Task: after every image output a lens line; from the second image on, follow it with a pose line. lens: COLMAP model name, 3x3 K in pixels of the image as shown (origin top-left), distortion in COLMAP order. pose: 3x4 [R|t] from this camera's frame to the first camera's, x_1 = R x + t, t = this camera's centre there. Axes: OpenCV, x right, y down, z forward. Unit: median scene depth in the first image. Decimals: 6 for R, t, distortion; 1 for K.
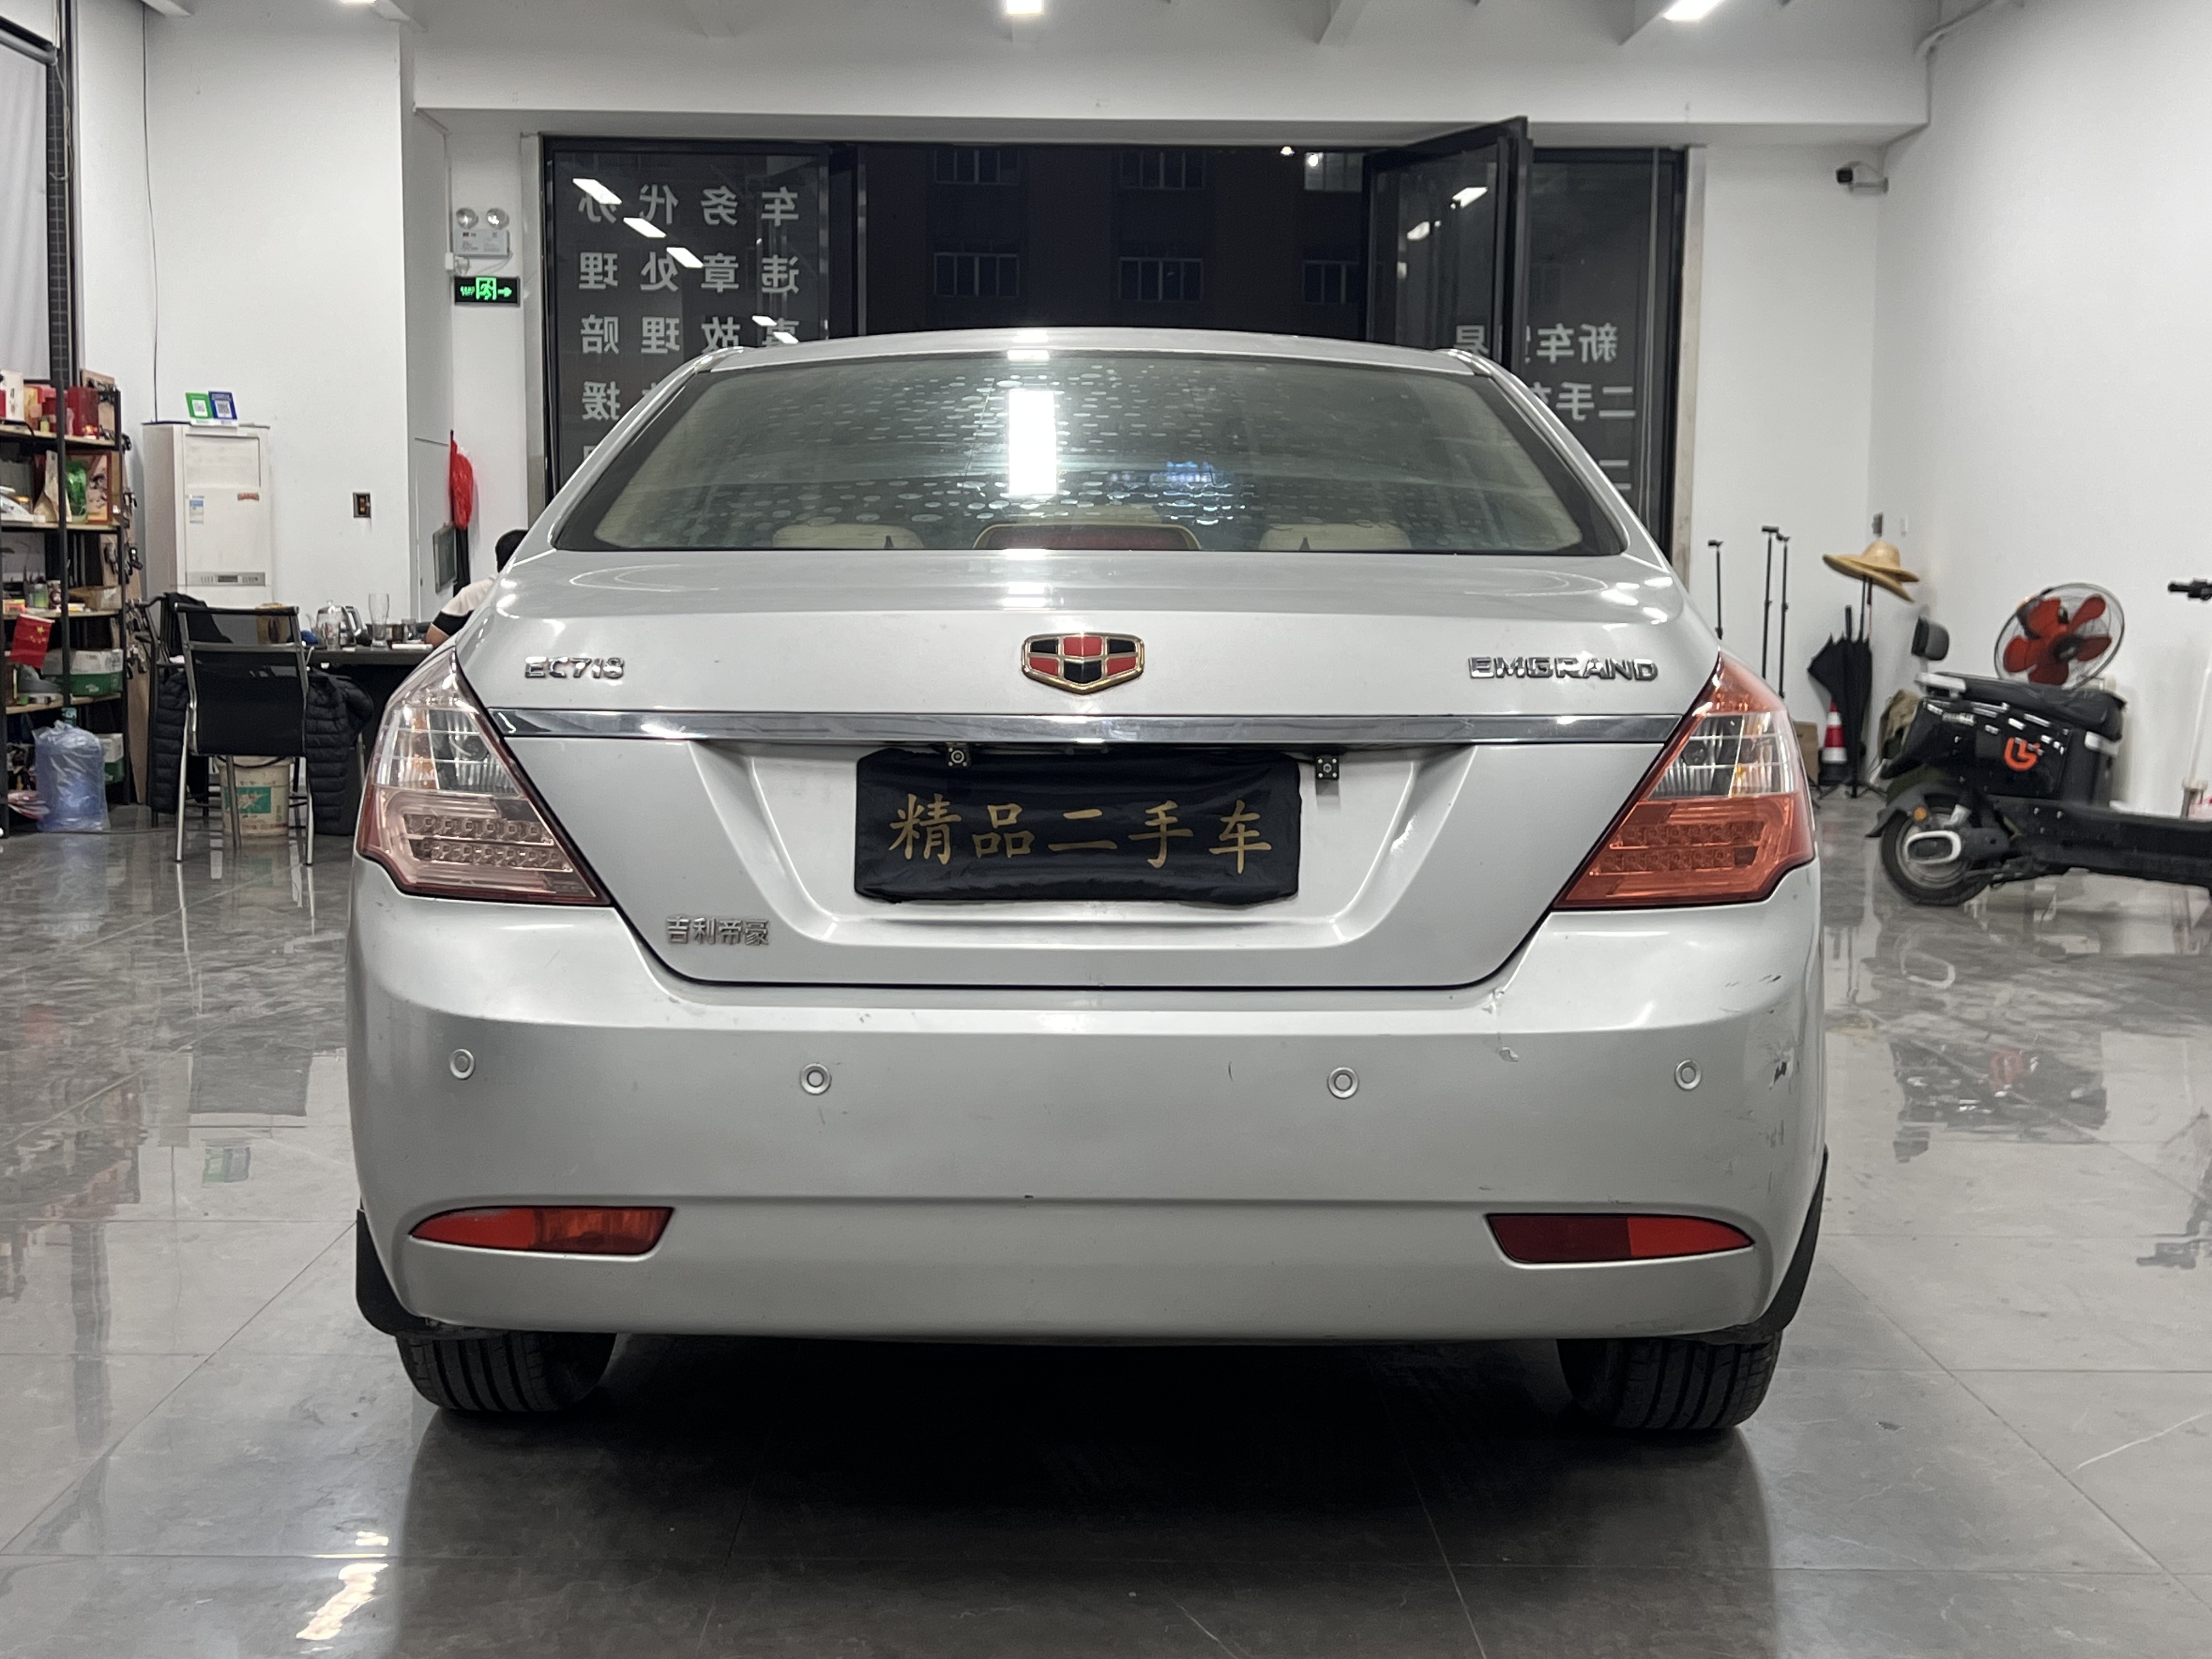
lens RADIAL K [[2837.2, 0, 1089.8], [0, 2837.2, 835.1], [0, 0, 1]] dist [0.190478, -0.497179]
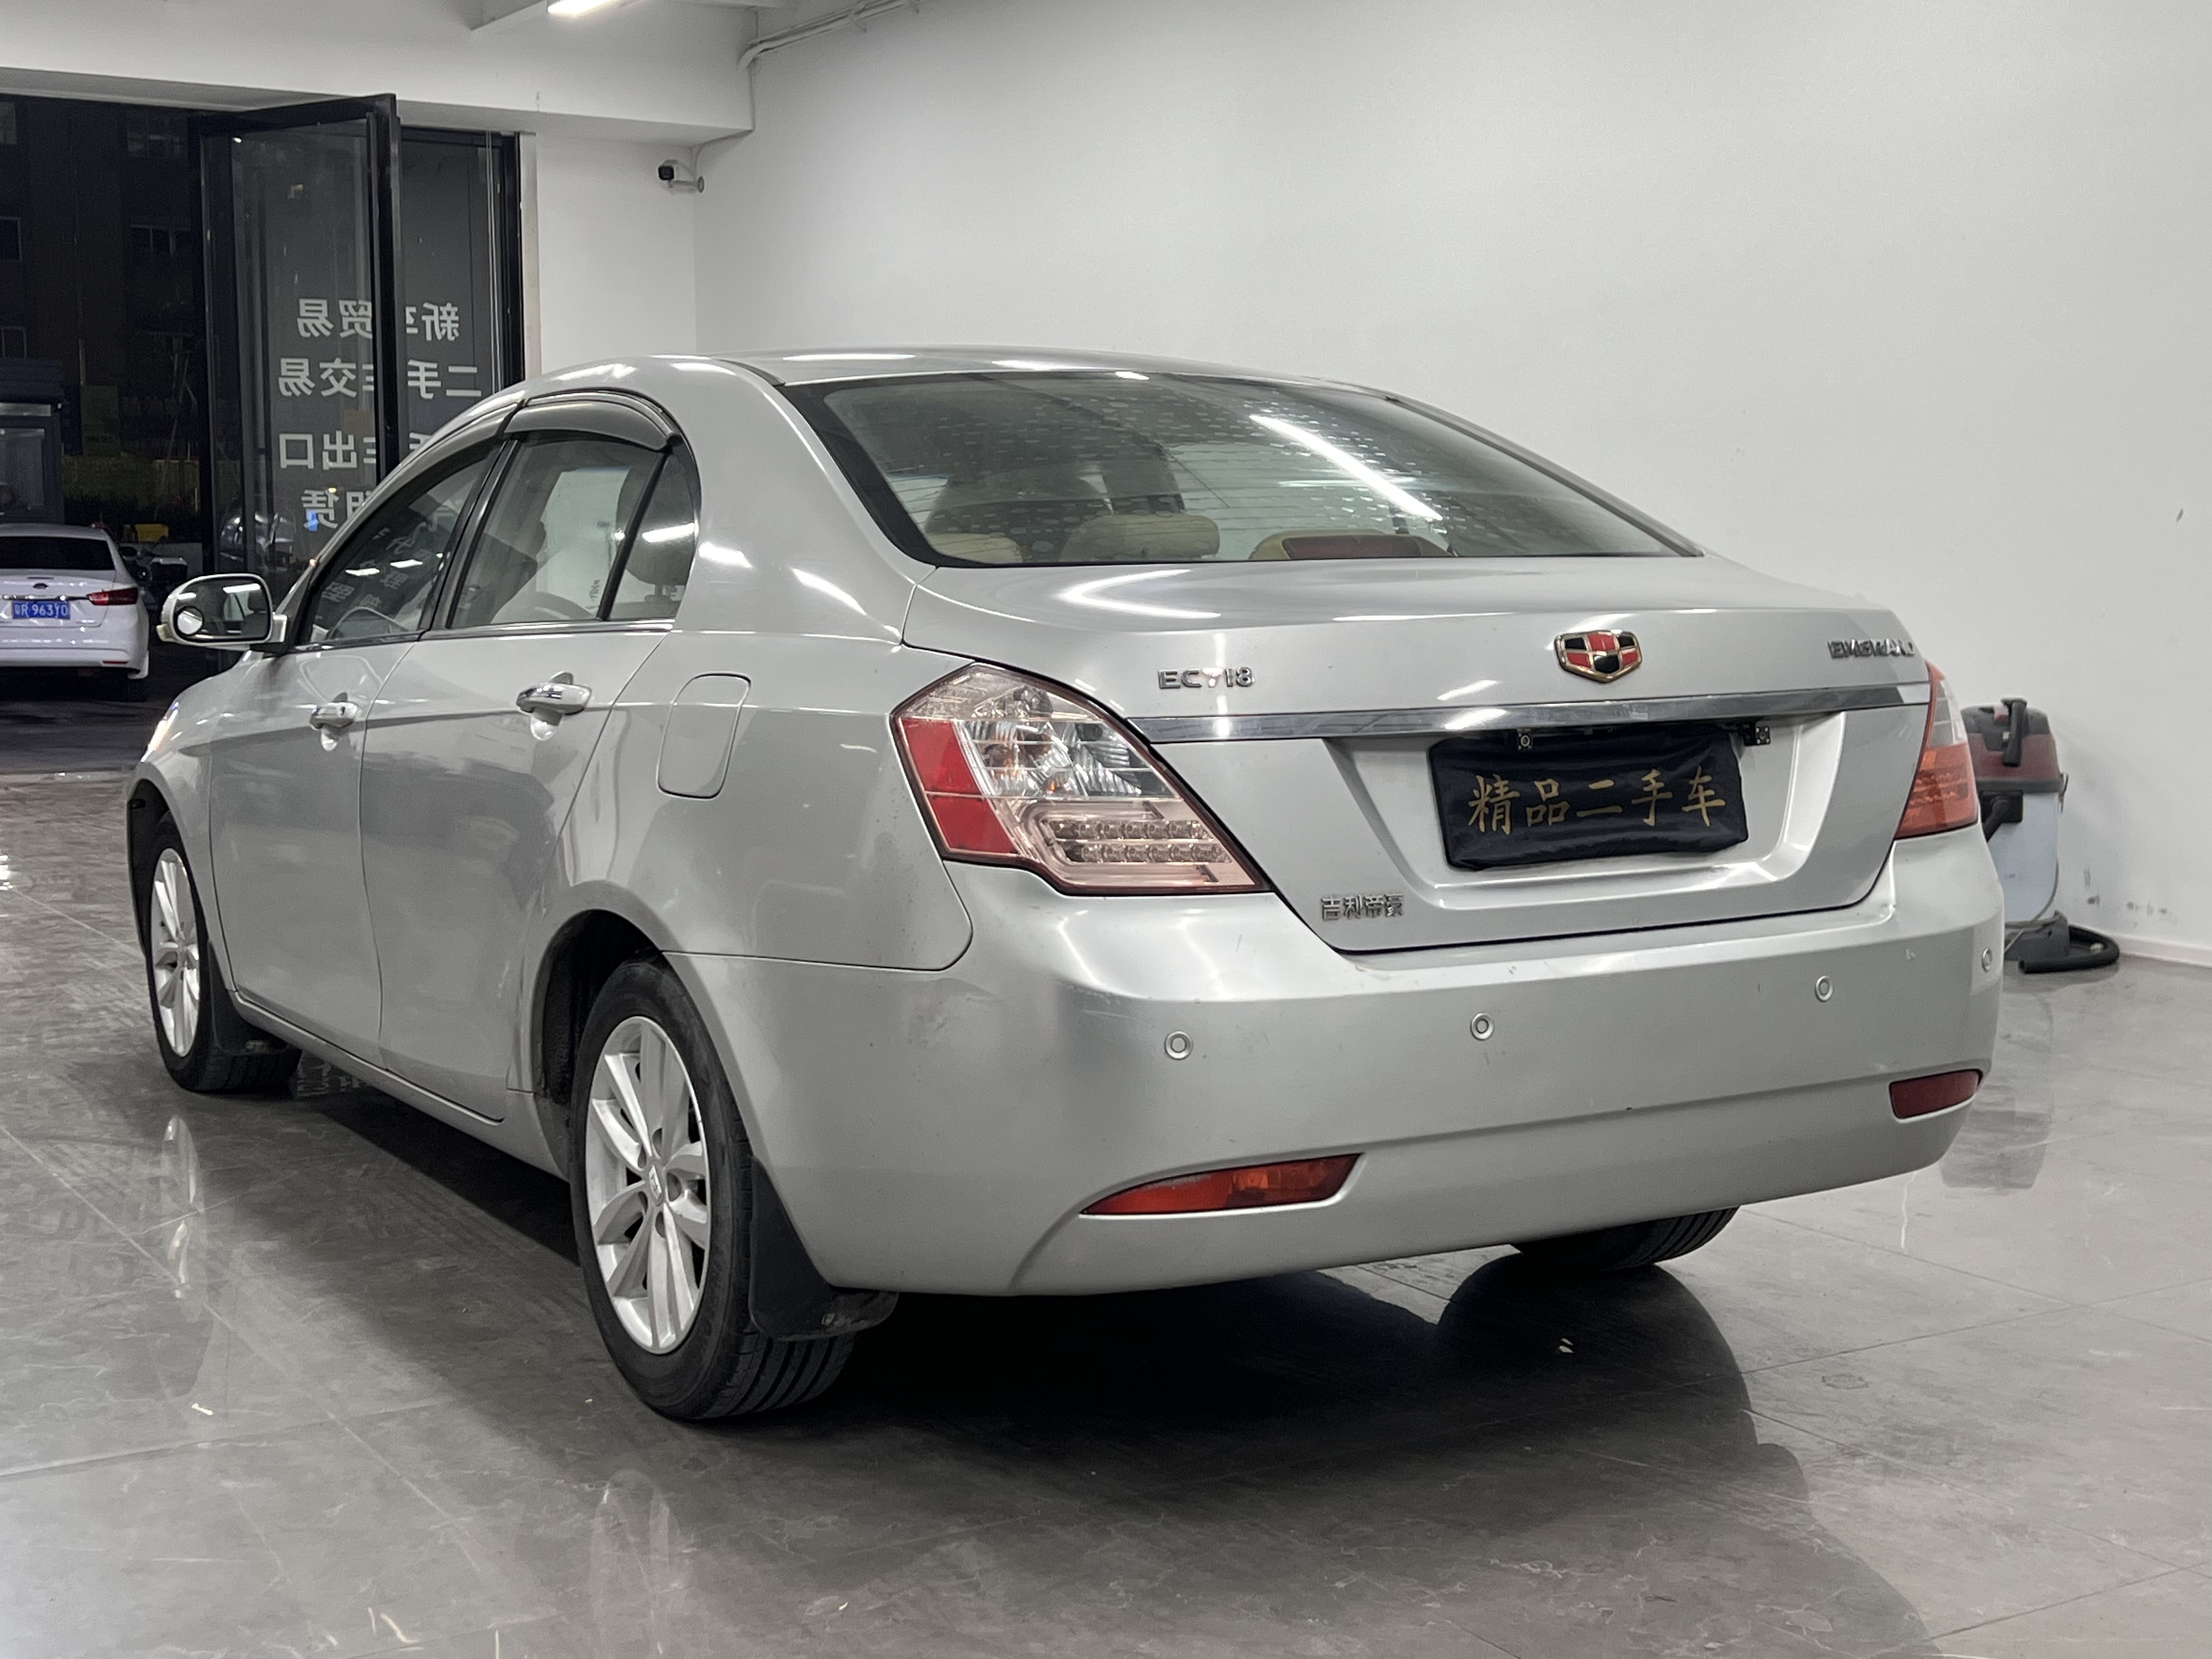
lens RADIAL K [[2837.2, 0, 1089.8], [0, 2837.2, 835.1], [0, 0, 1]] dist [0.190478, -0.497179]
pose [[0.860016, -0.064829, 0.506132, -0.686444], [0.059204, 0.997875, 0.027217, -0.027241], [-0.506821, 0.006558, 0.862026, 0.073991]]
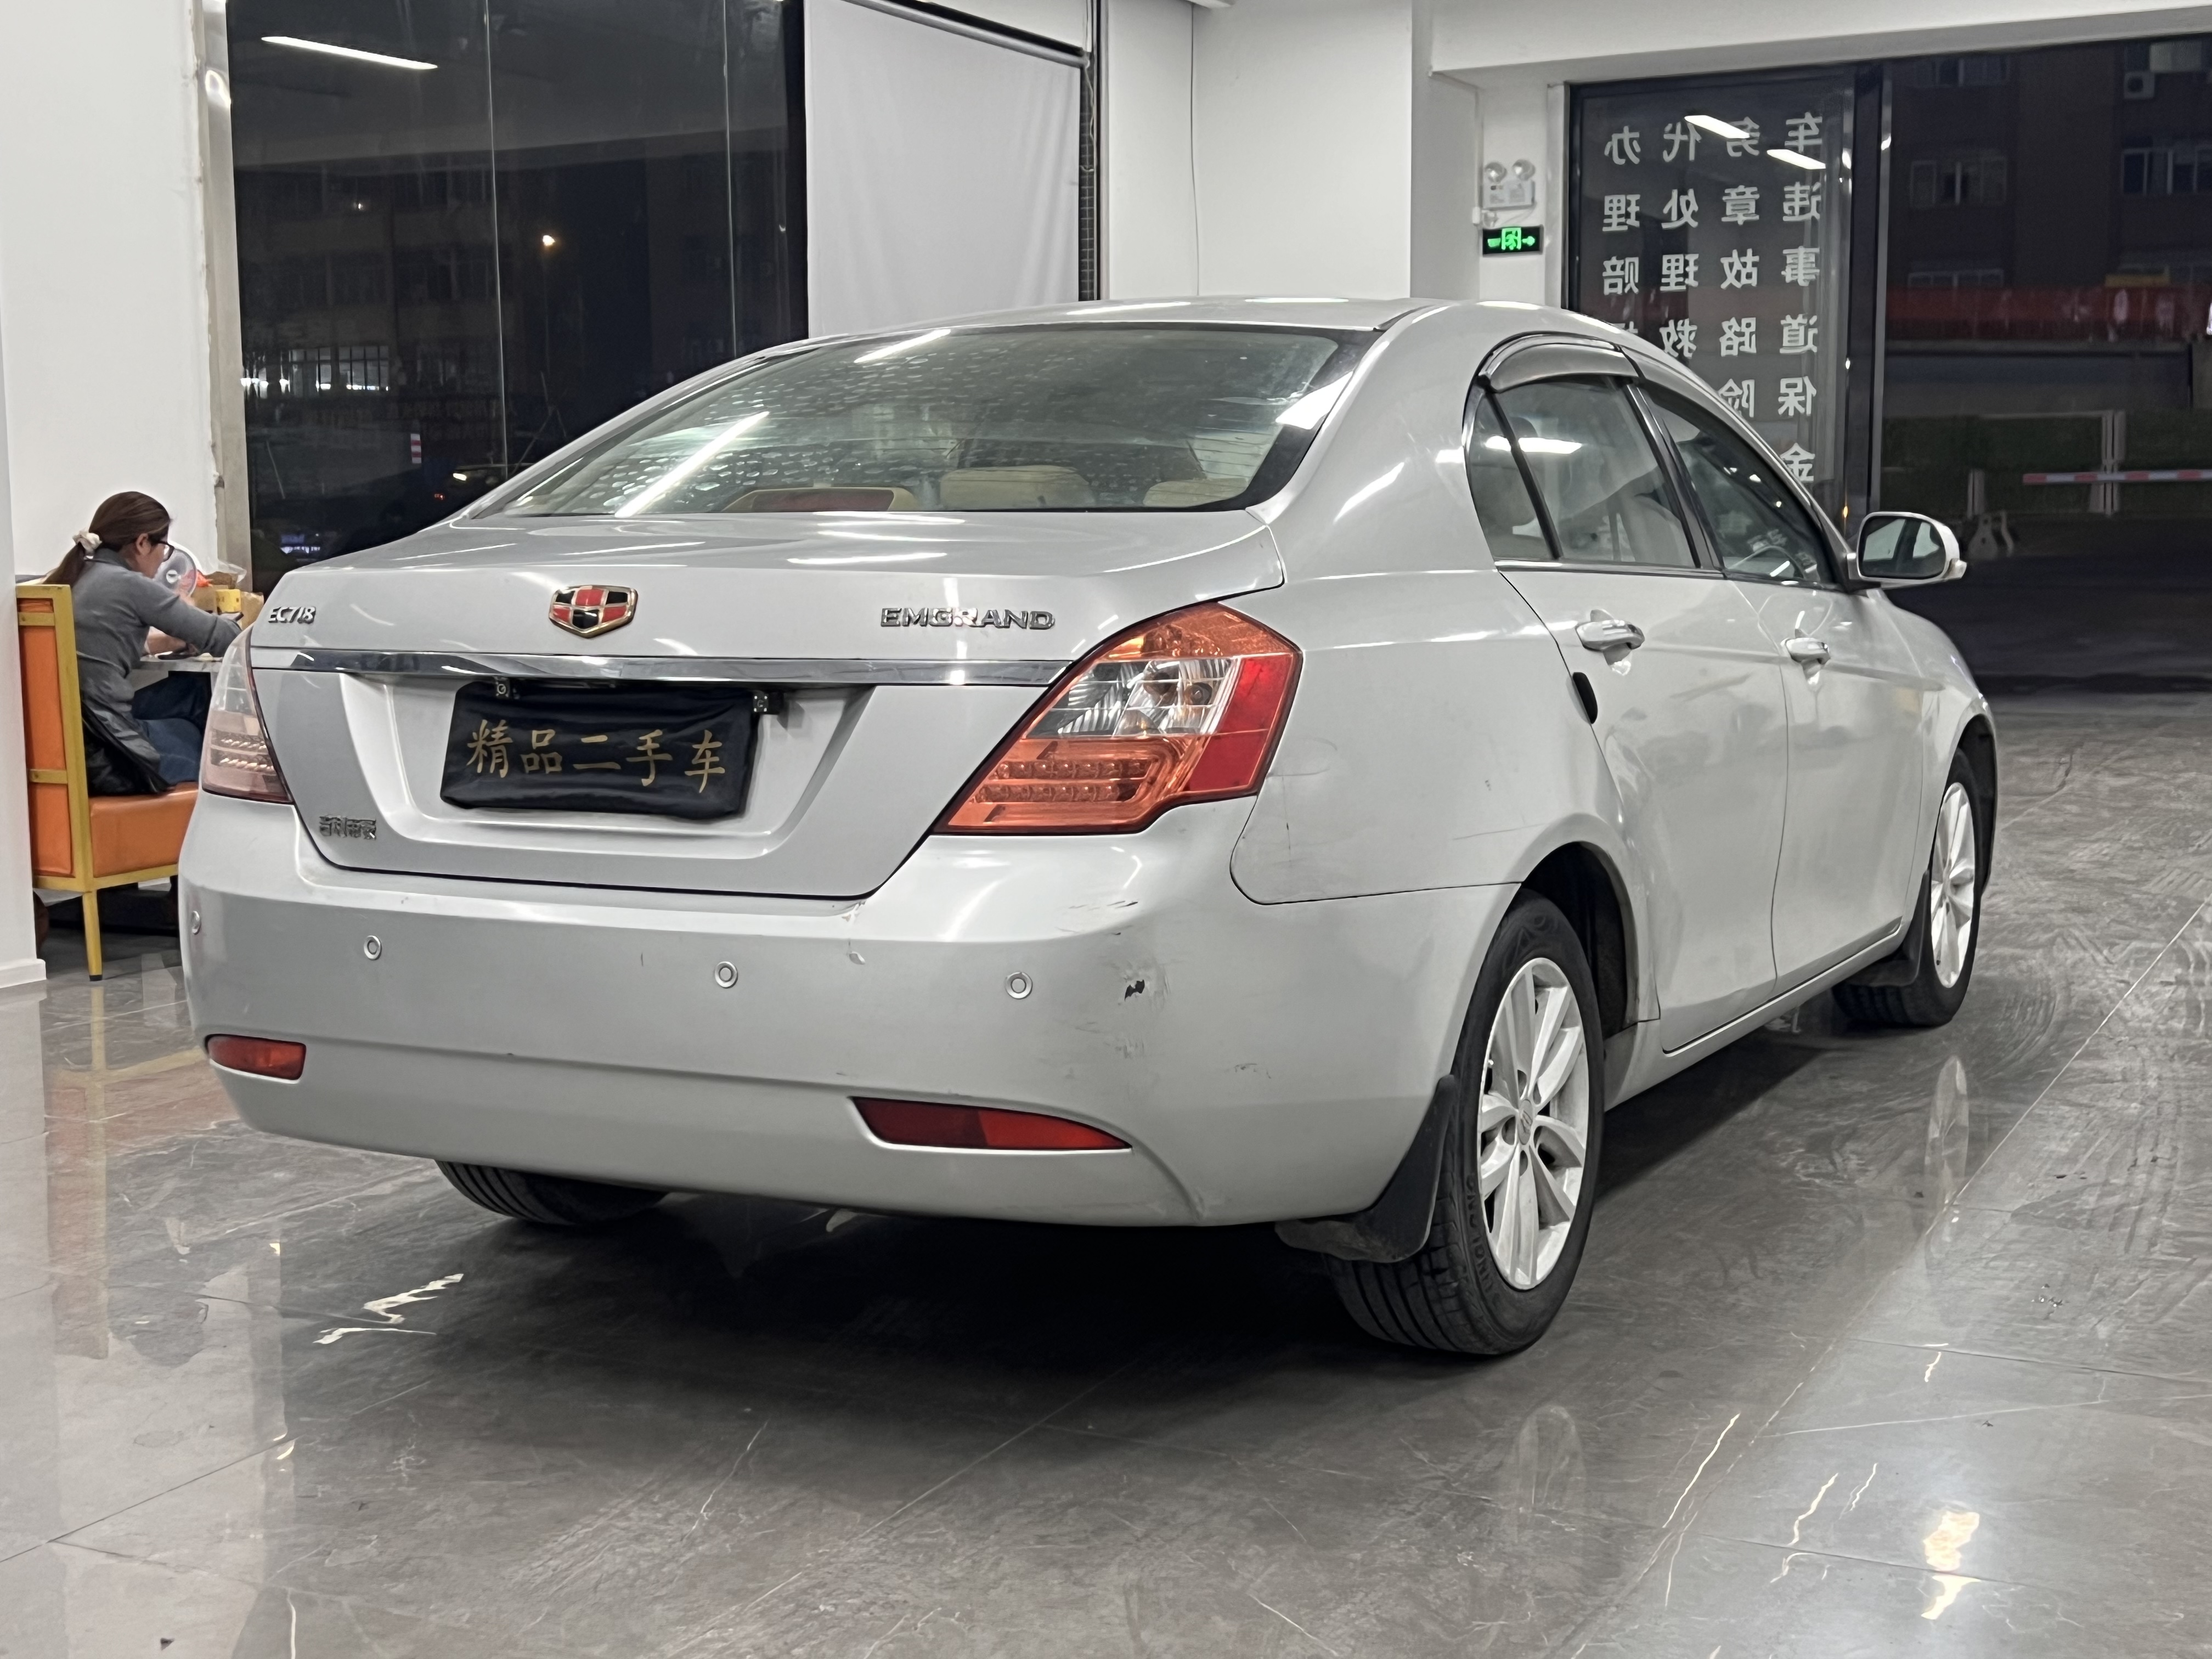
lens RADIAL K [[2837.2, 0, 1089.8], [0, 2837.2, 835.1], [0, 0, 1]] dist [0.190478, -0.497179]
pose [[0.887399, 0.036189, -0.459579, 0.636703], [-0.025581, 0.999244, 0.029290, -0.006543], [0.460292, -0.014235, 0.887654, 0.032034]]
